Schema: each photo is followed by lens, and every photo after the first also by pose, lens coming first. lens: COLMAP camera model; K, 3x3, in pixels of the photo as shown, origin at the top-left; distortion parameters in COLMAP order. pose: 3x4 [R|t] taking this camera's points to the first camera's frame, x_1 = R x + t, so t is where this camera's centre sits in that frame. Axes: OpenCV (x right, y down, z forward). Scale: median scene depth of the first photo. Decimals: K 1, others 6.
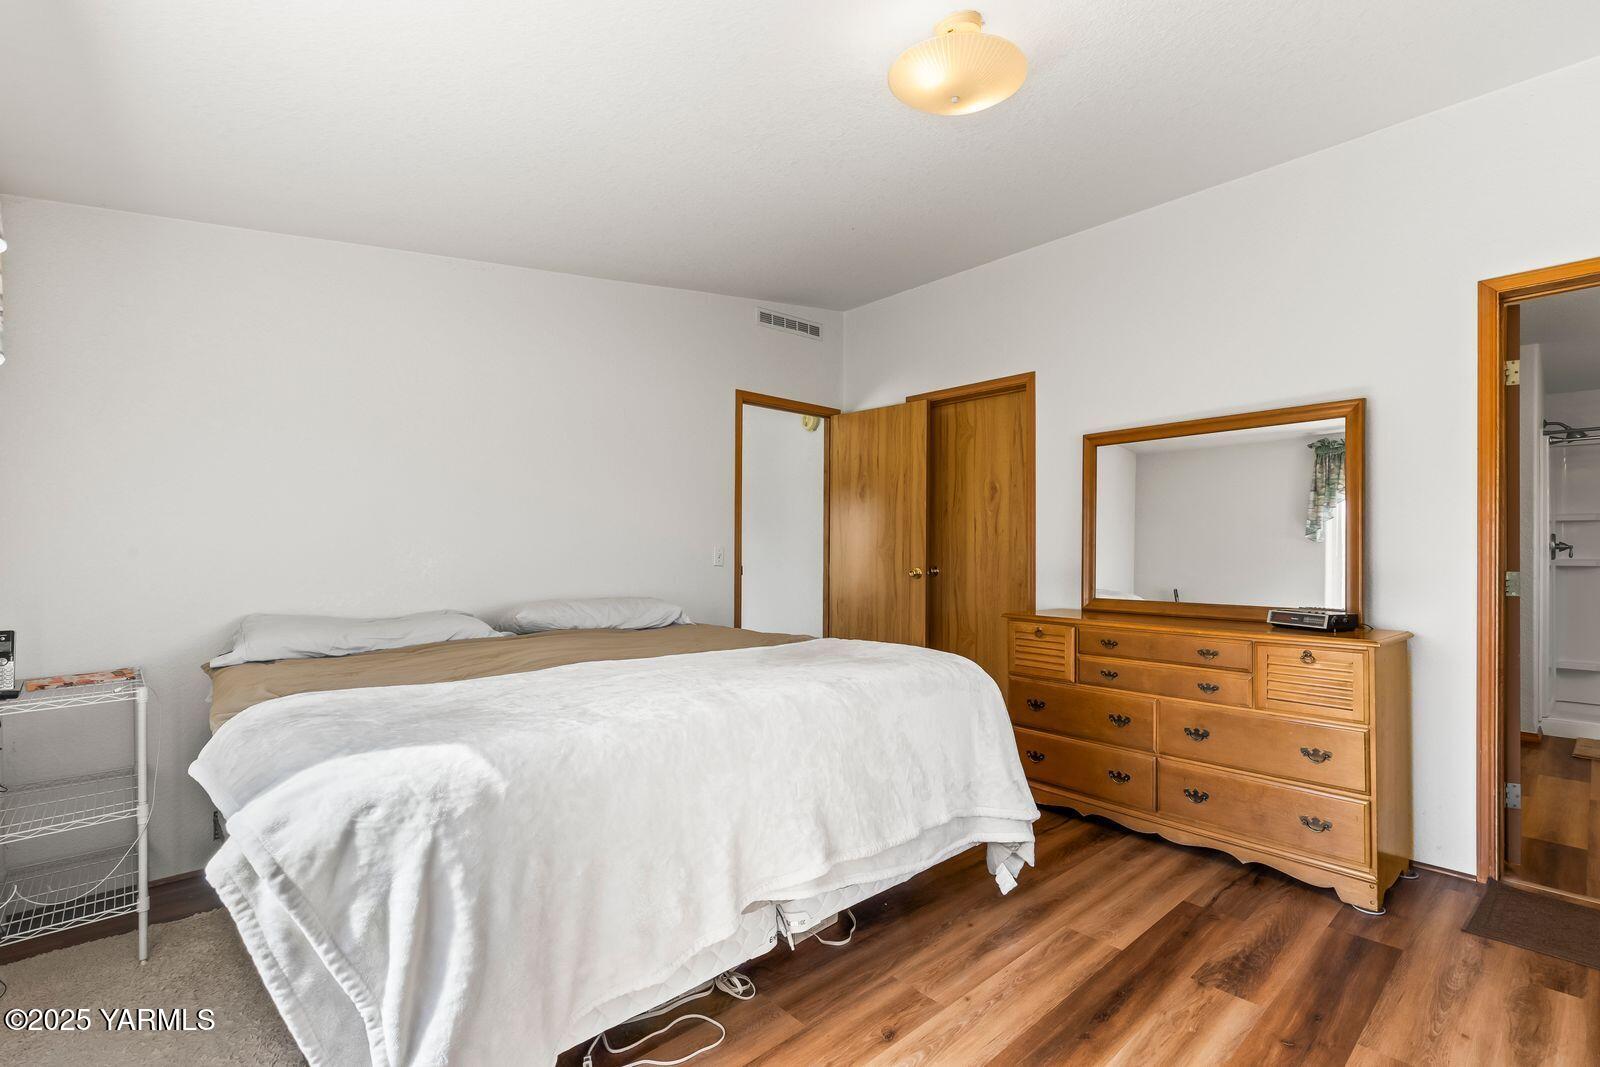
lens RADIAL K [[721.2, 0, 786.8], [0, 721.2, 540.8], [0, 0, 1]] dist [0.001651, 0.000183]
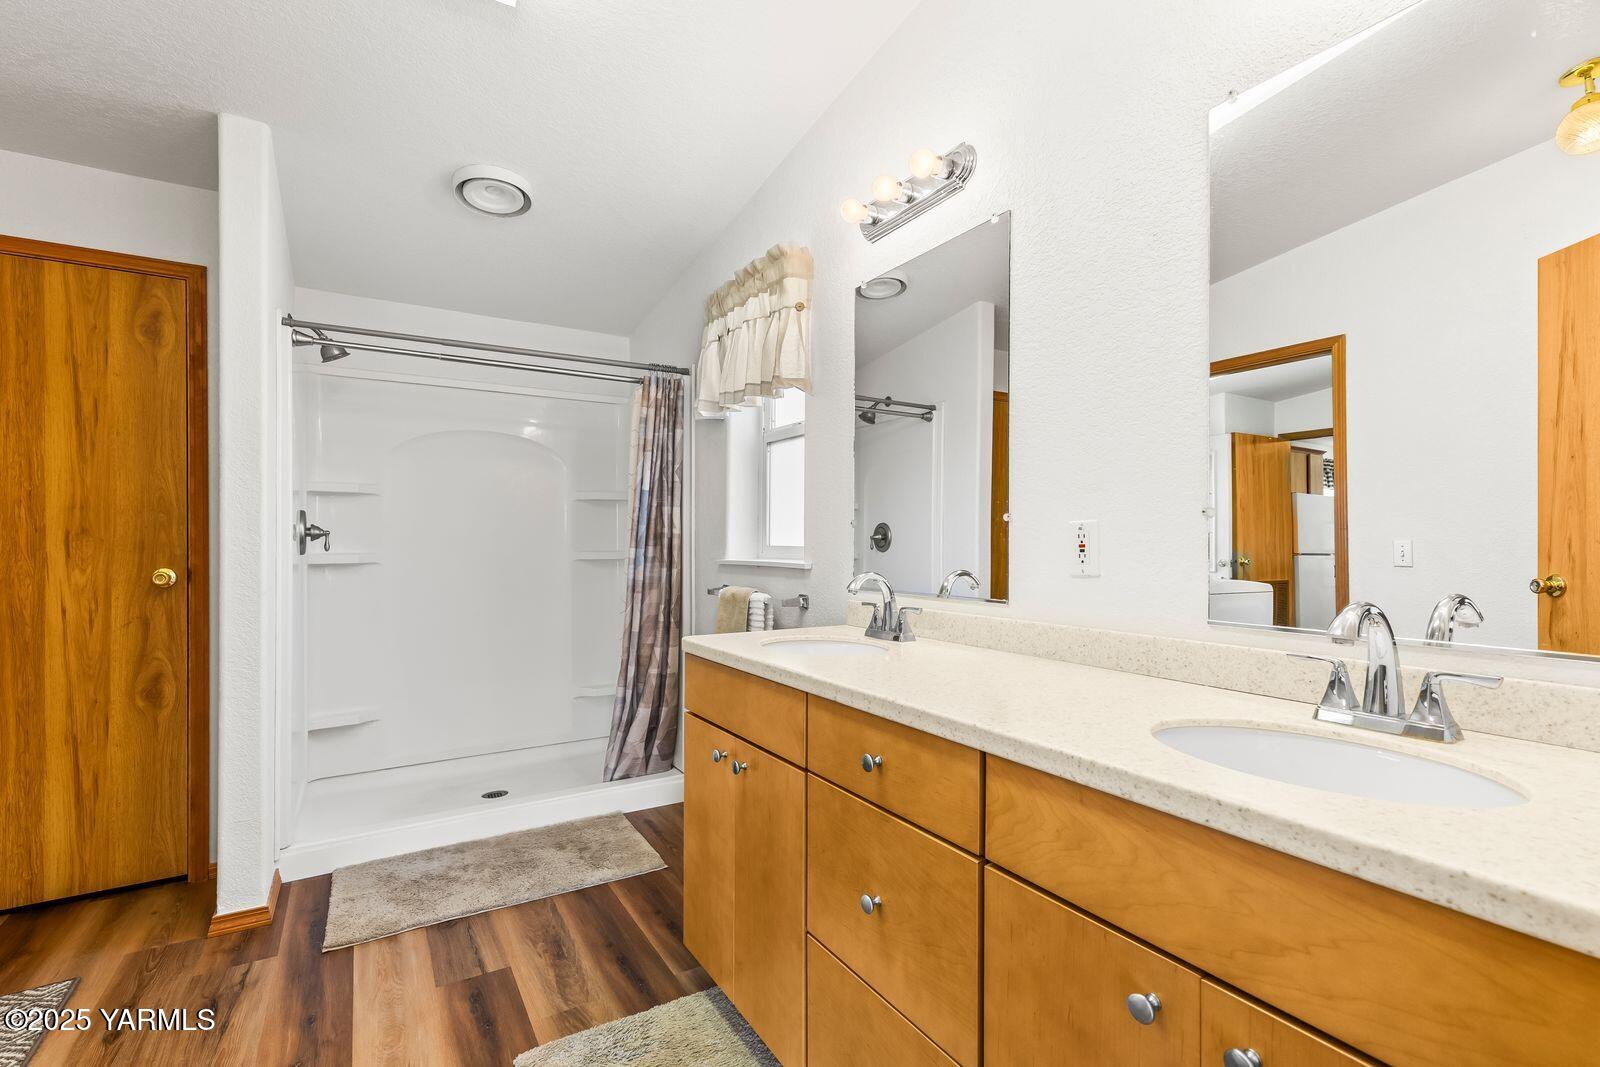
lens RADIAL K [[721.2, 0, 800.7], [0, 721.2, 536.8], [0, 0, 1]] dist [0.001651, 0.000183]
pose [[0.180692, -0.000844, 0.983539, 0.555226], [-0.003234, 0.999994, 0.001453, 0.009375], [-0.983534, -0.003444, 0.180688, 0.493876]]
